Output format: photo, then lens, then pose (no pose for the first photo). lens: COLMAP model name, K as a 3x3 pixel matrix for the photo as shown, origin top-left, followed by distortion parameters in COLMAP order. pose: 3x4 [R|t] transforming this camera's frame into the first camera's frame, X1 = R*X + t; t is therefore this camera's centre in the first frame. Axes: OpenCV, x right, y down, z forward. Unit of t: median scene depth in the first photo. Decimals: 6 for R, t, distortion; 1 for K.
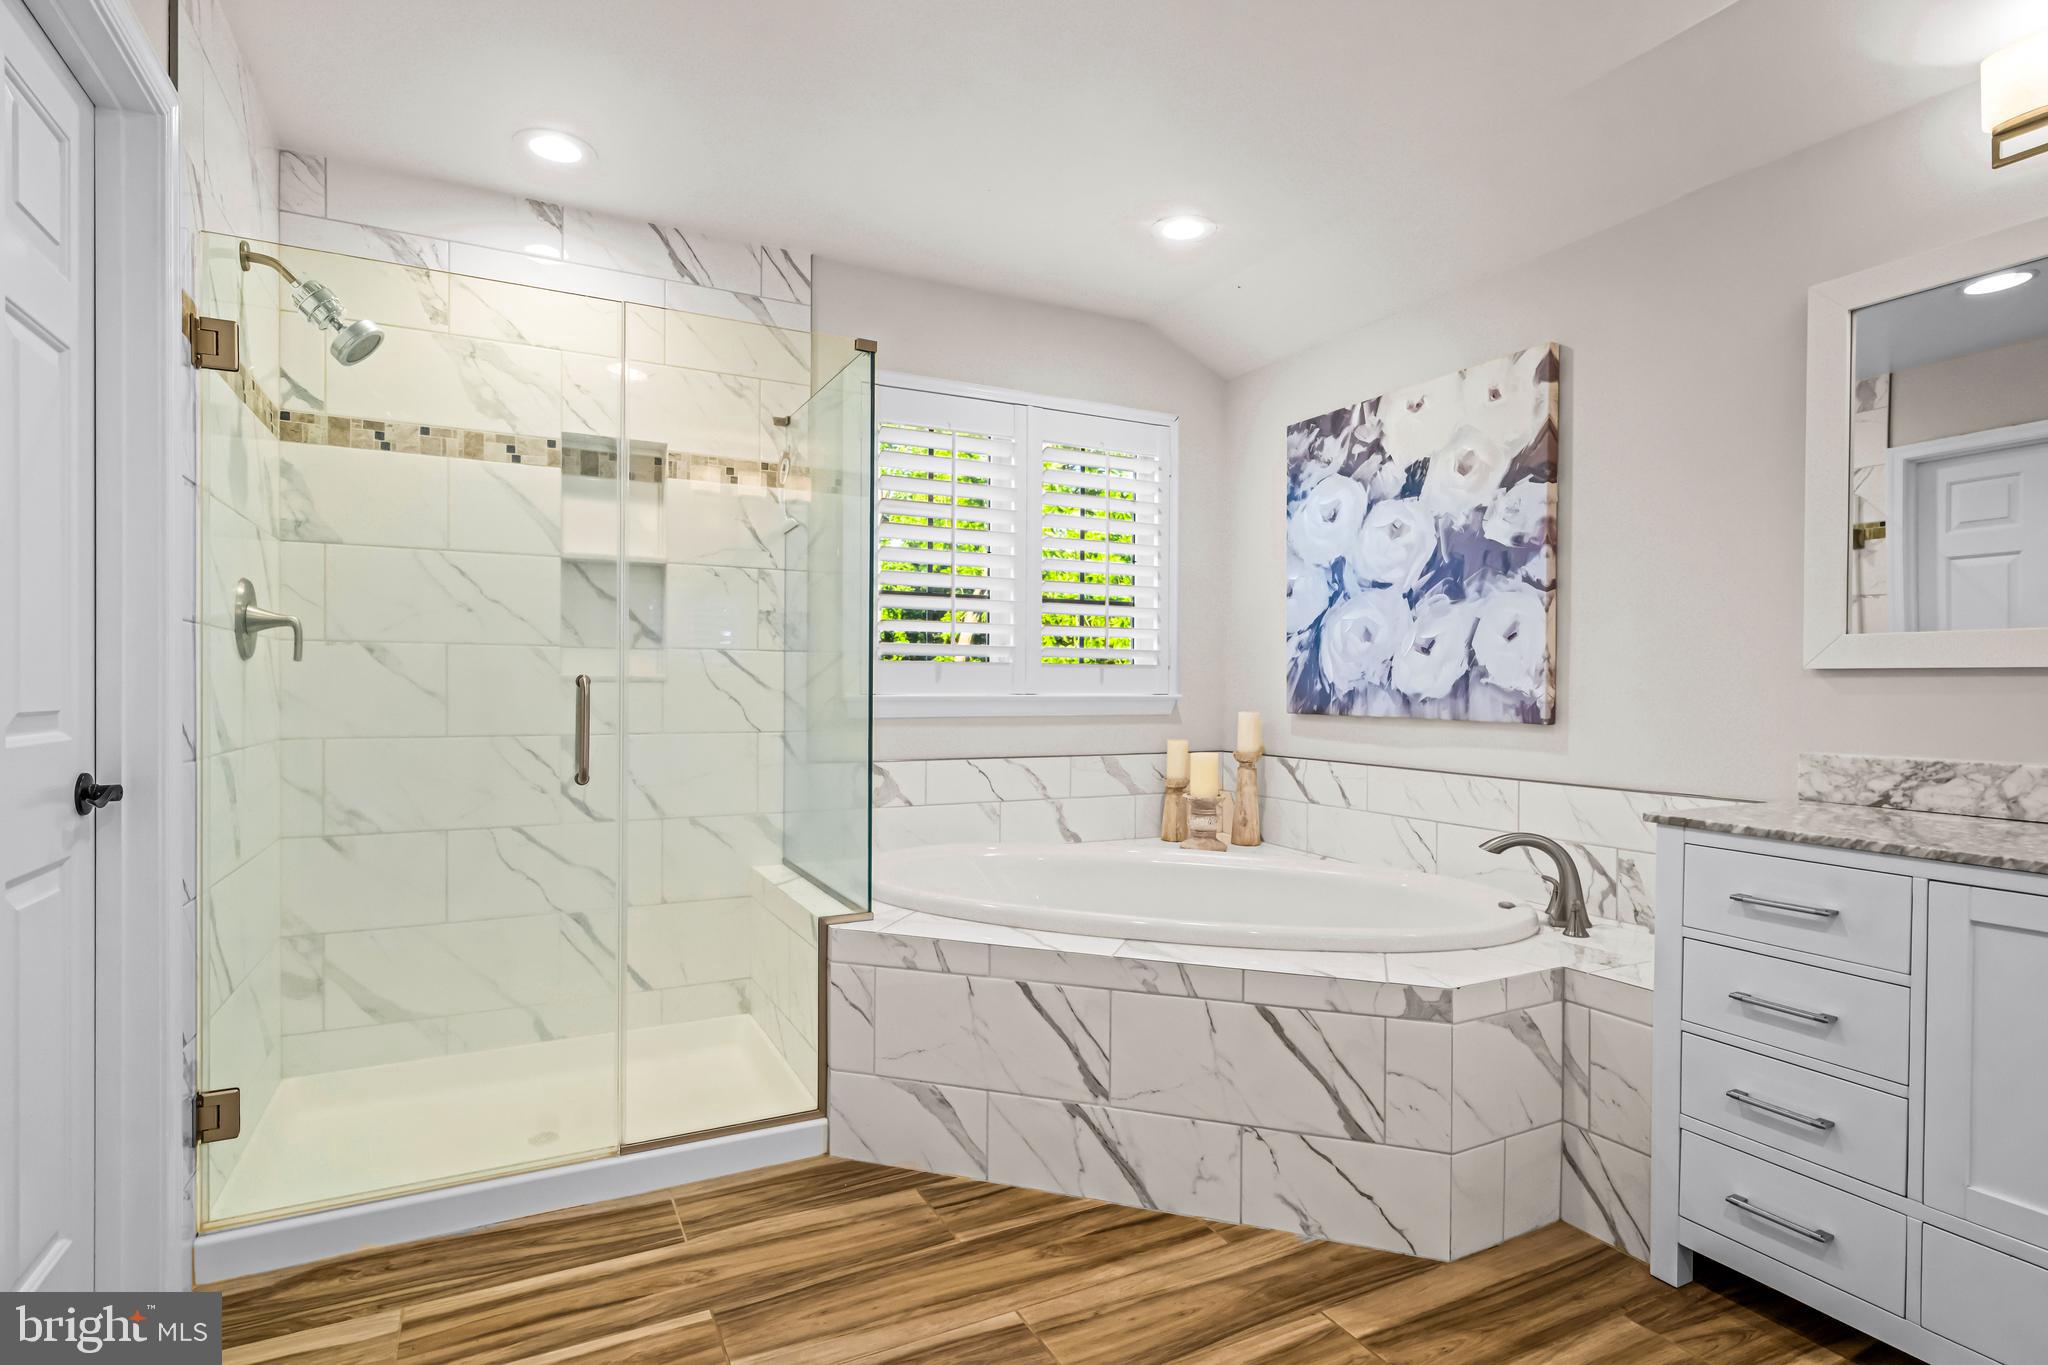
lens RADIAL K [[1035.5, 0, 1027.5], [0, 1035.5, 697.0], [0, 0, 1]] dist [0.004185, 0.000012]
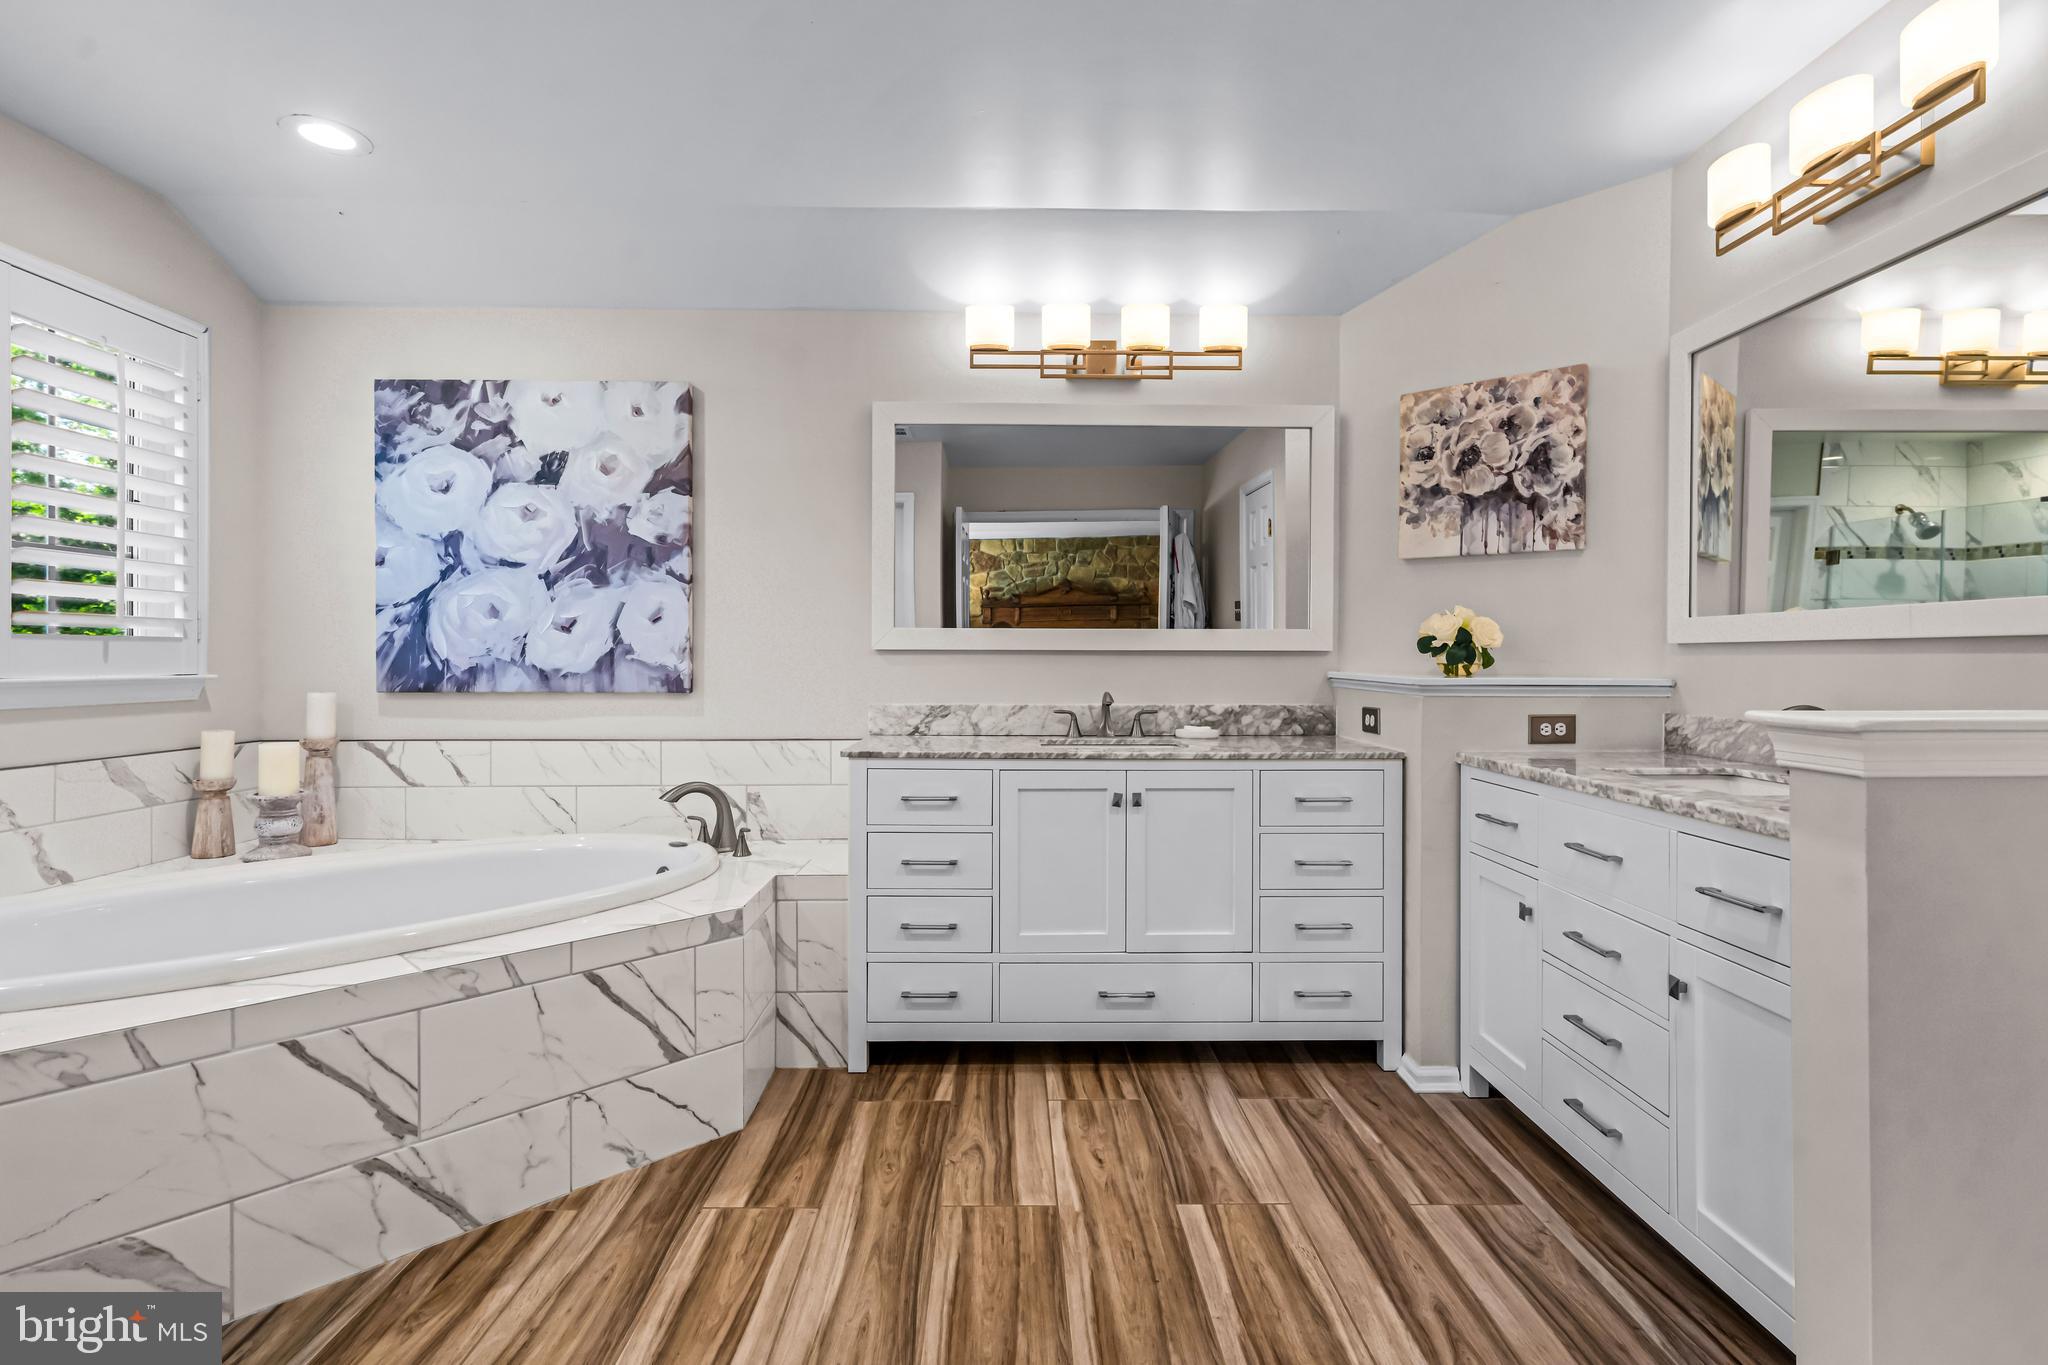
lens RADIAL K [[980.7, 0, 1034.3], [0, 980.7, 661.2], [0, 0, 1]] dist [0.005783, -0.001362]
pose [[0.430354, -0.009330, 0.902612, -0.435649], [0.012979, 0.999907, 0.004147, -0.012214], [-0.902567, 0.009930, 0.430435, 0.153377]]
